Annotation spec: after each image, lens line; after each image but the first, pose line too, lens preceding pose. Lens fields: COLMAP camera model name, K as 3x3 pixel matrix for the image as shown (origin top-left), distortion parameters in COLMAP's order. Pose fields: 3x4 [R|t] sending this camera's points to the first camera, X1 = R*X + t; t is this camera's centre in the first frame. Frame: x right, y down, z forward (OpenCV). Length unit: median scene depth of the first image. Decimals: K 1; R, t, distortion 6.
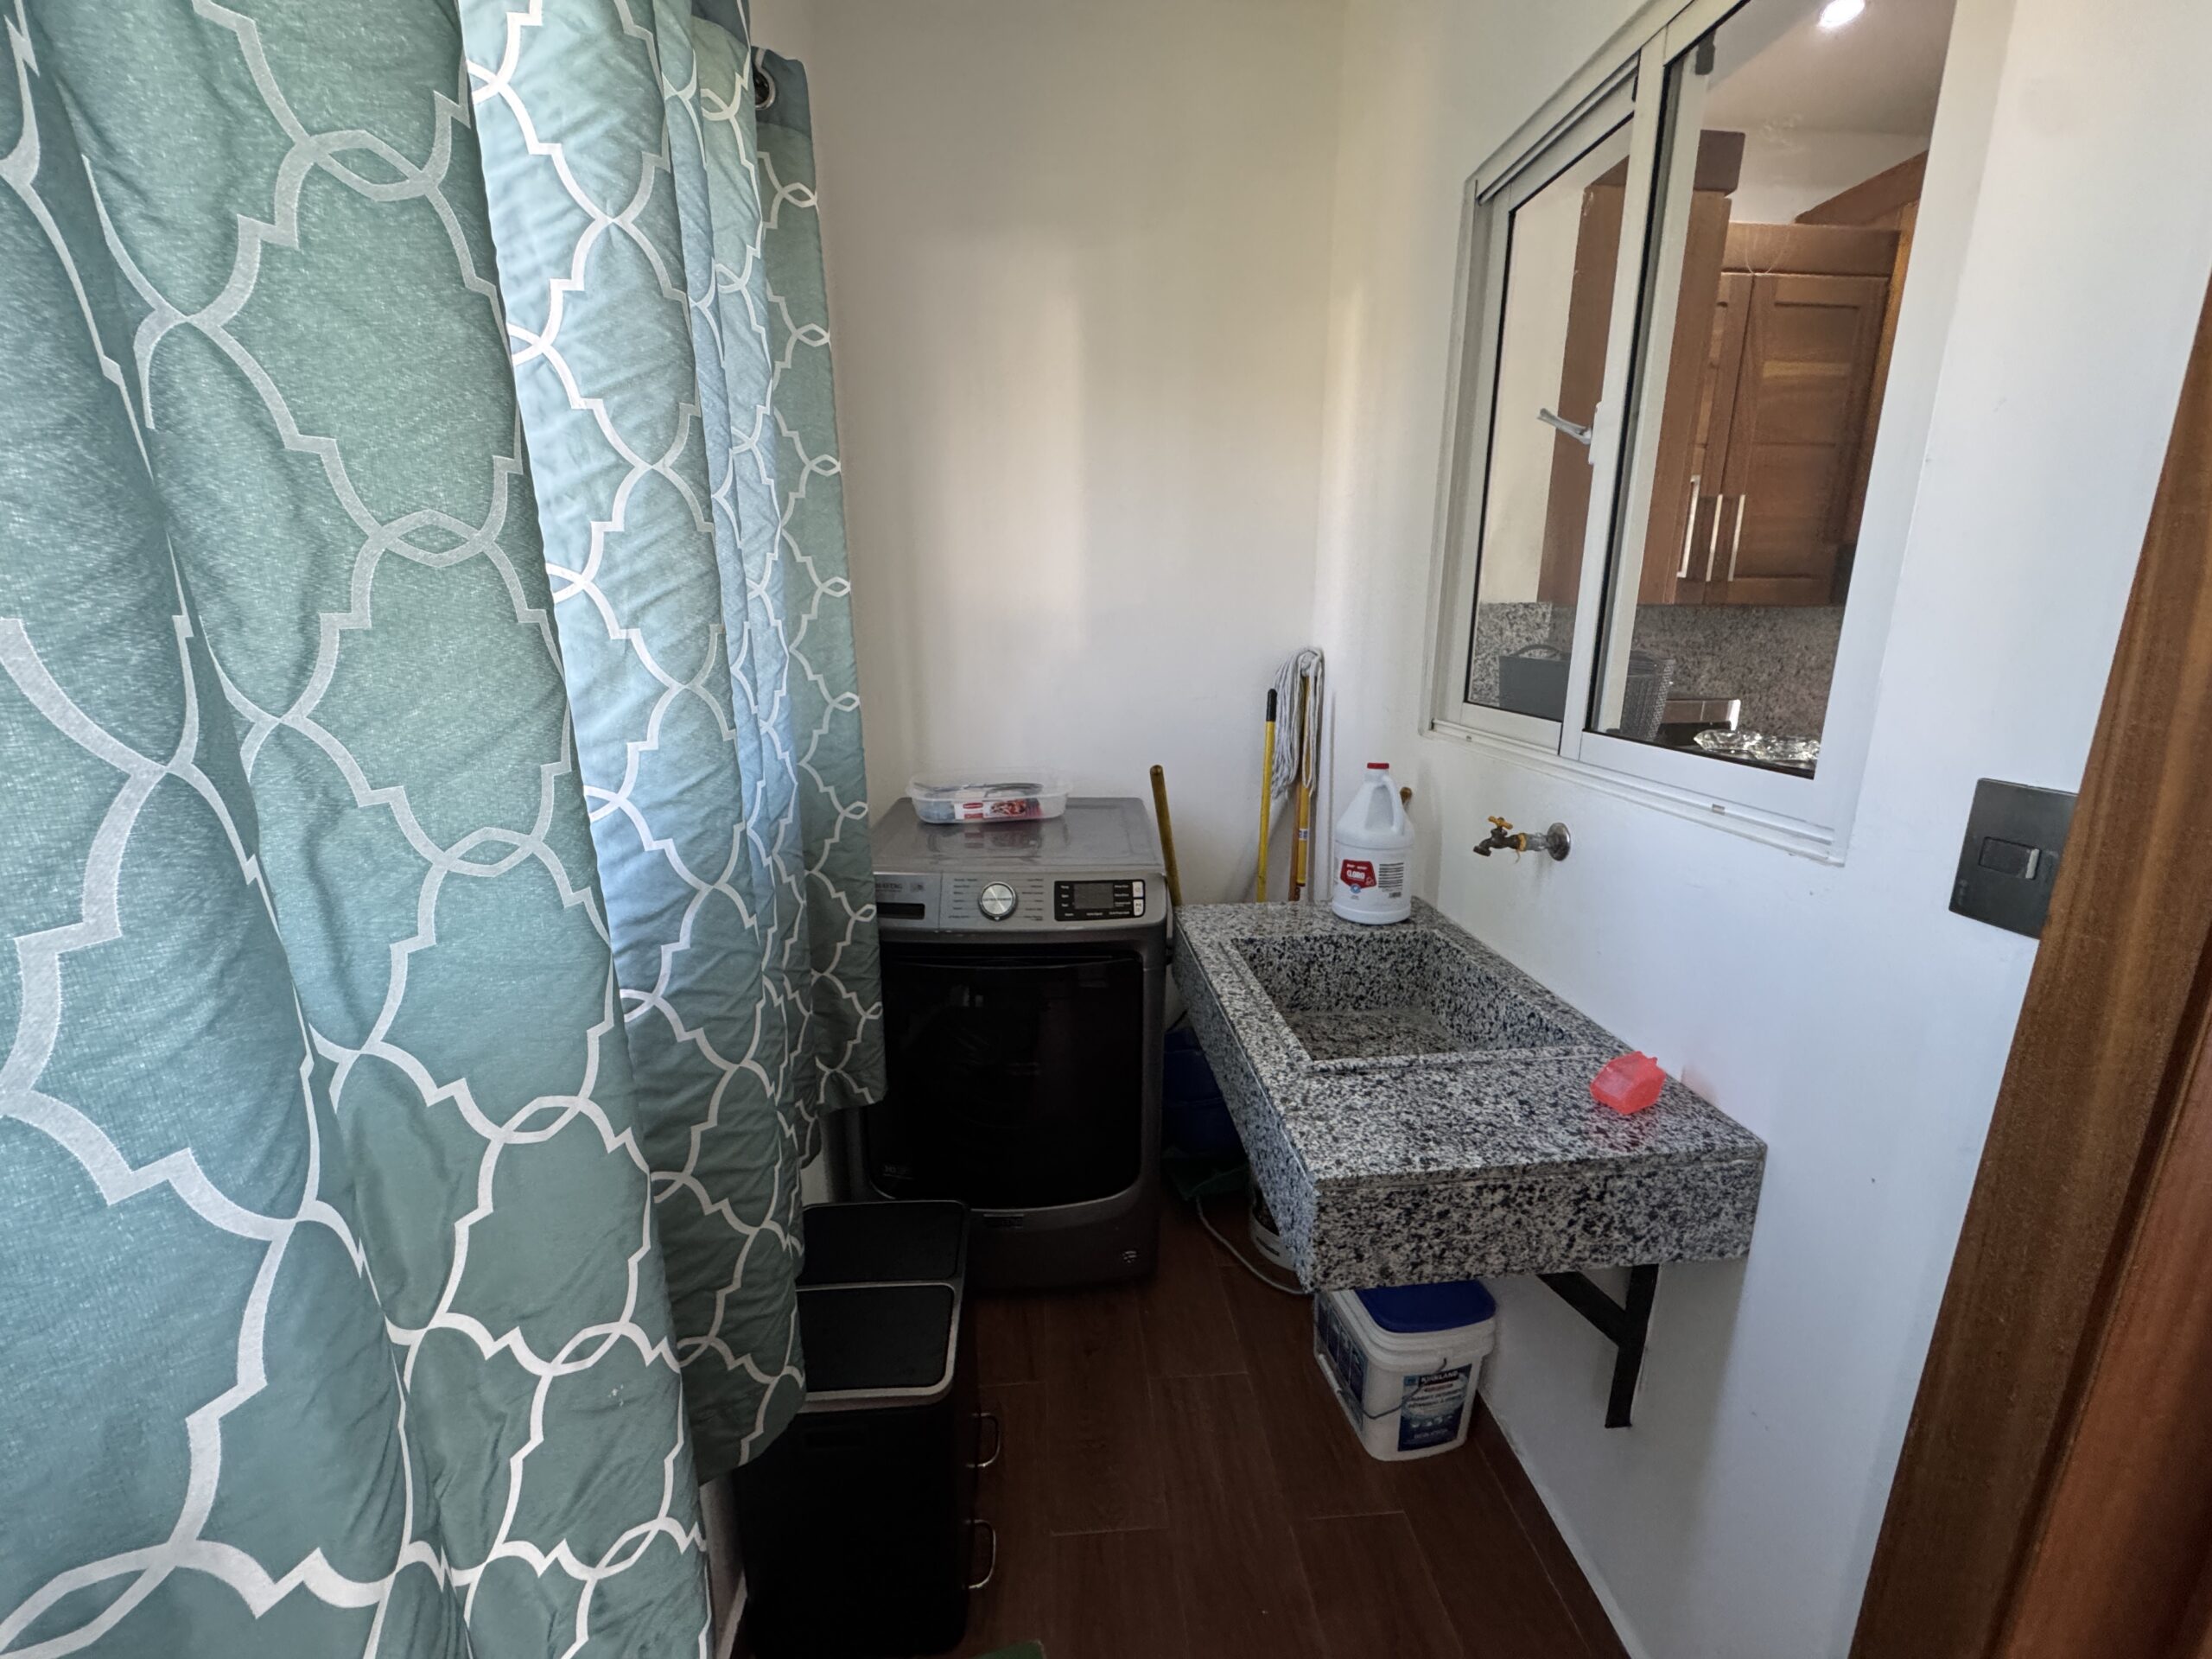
lens RADIAL K [[883.1, 0, 1108.1], [0, 883.1, 829.8], [0, 0, 1]] dist [-0.002524, 0.000398]
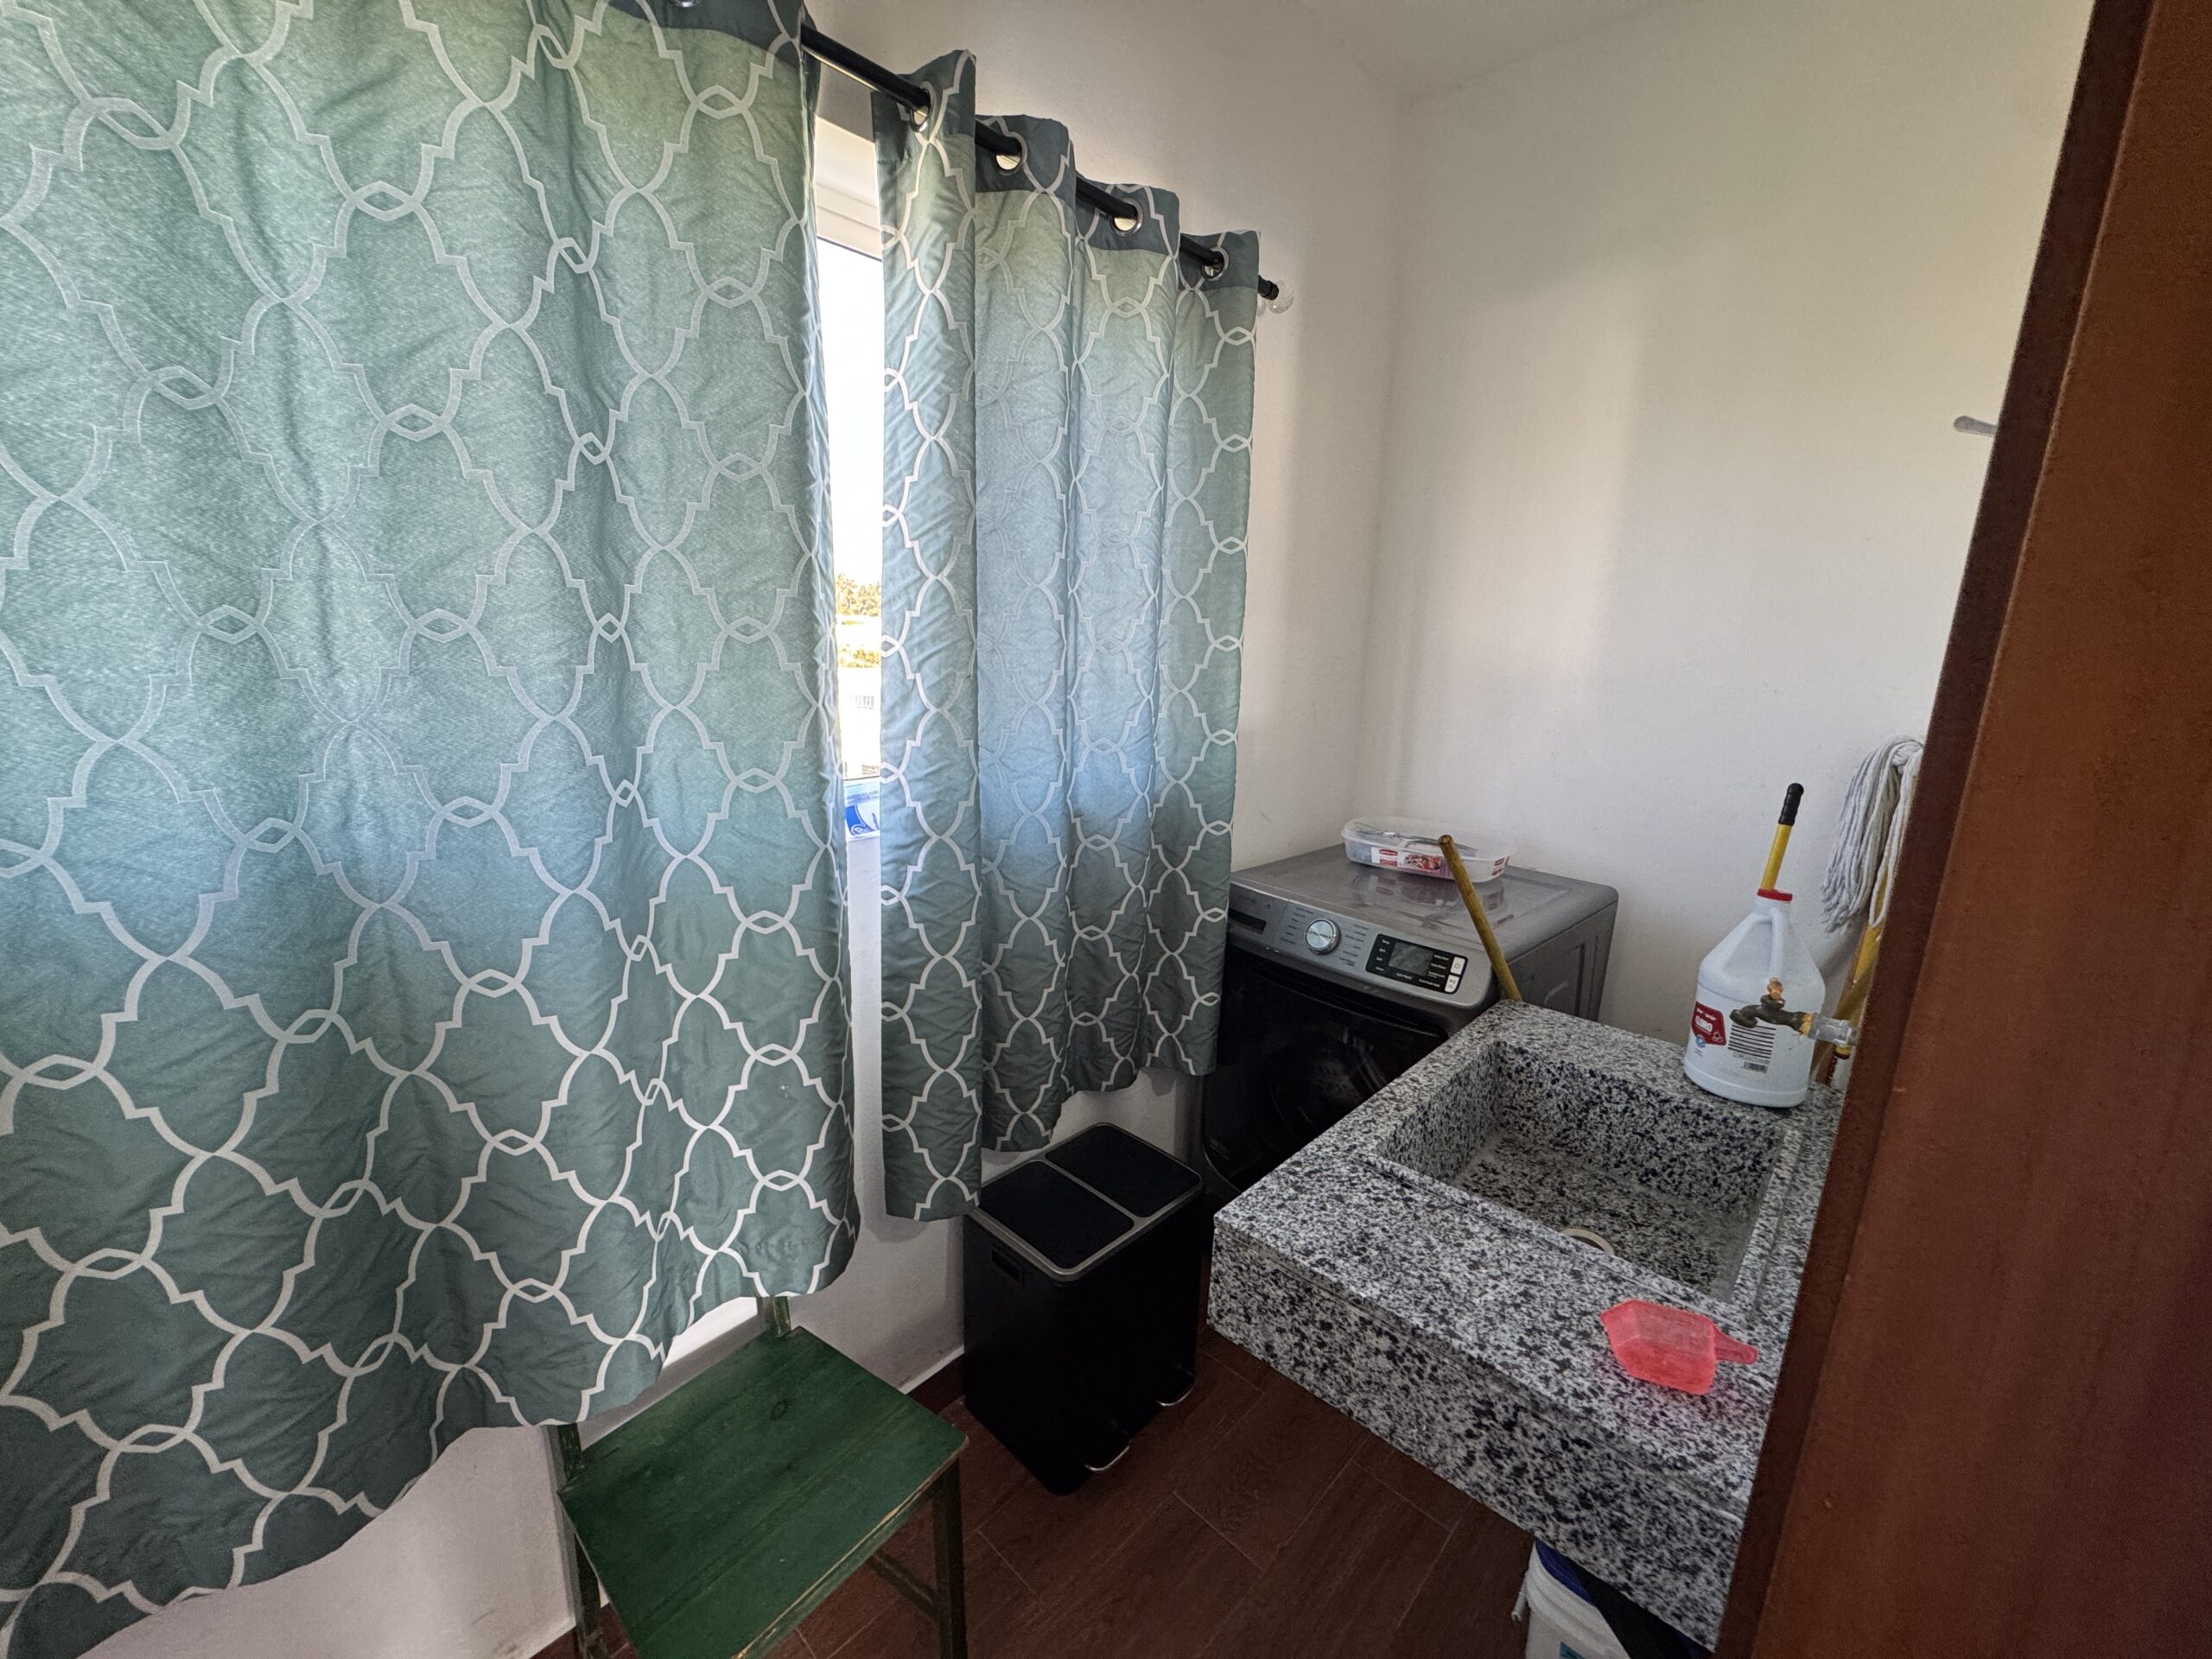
lens RADIAL K [[883.1, 0, 1108.1], [0, 883.1, 829.8], [0, 0, 1]] dist [-0.002524, 0.000398]
pose [[0.664711, 0.177850, -0.725623, 0.796381], [-0.206783, 0.977105, 0.050064, -0.079528], [0.717913, 0.116768, 0.686269, 0.120703]]
